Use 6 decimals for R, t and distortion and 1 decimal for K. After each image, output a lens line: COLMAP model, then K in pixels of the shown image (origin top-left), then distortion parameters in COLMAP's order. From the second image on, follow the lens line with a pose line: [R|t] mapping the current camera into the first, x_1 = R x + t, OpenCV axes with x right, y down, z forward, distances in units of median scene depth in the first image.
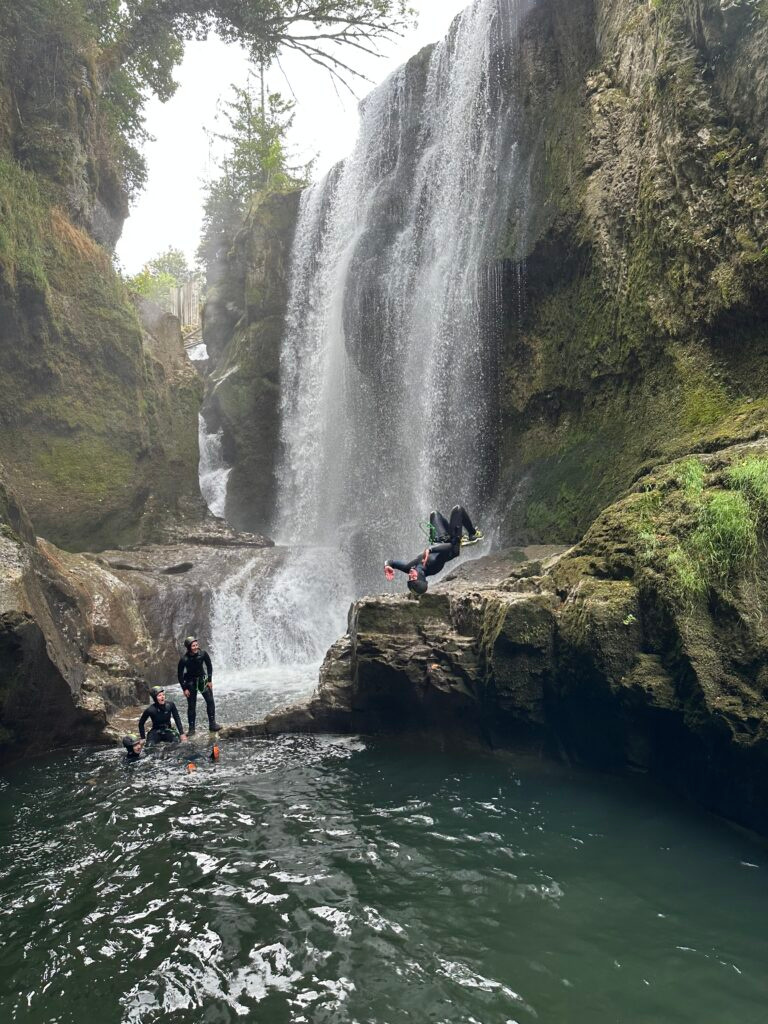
lens RADIAL K [[703.8, 0, 359.0], [0, 703.8, 509.6], [0, 0, 1]] dist [0.113347, -0.136299]
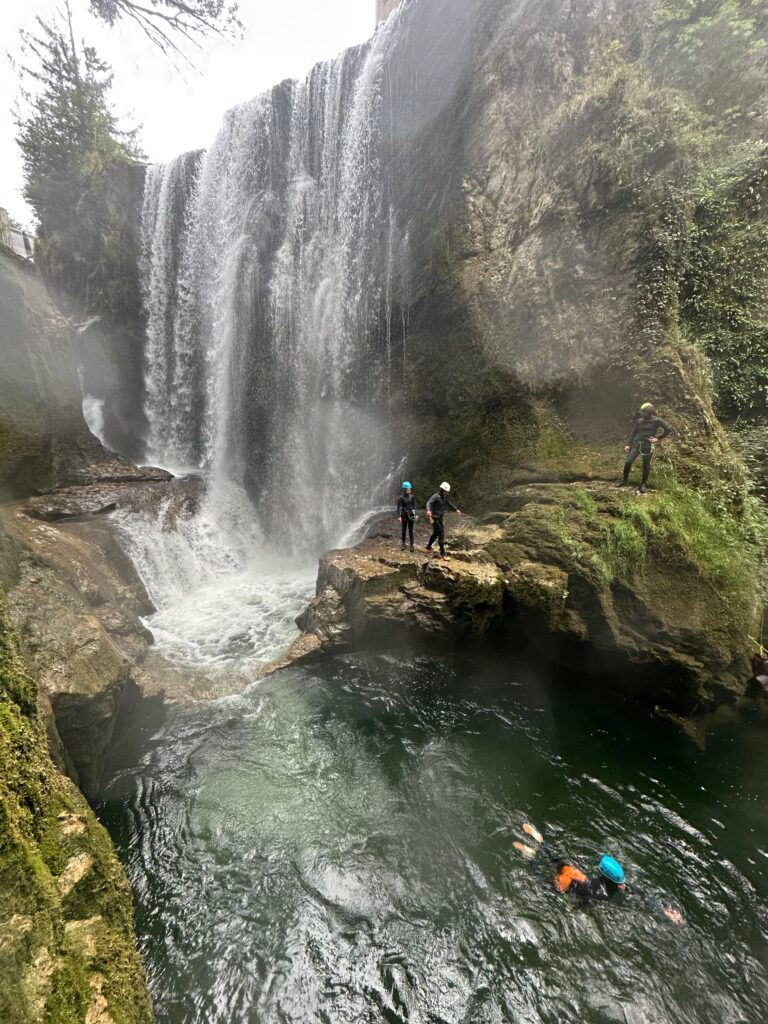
lens RADIAL K [[411.7, 0, 384.0], [0, 411.7, 512.0], [0, 0, 1]] dist [0.001365, 0.000517]
pose [[0.873481, -0.084925, 0.479394, -0.348980], [-0.035430, 0.970970, 0.236563, -0.192085], [-0.485568, -0.223618, 0.845115, 0.310382]]
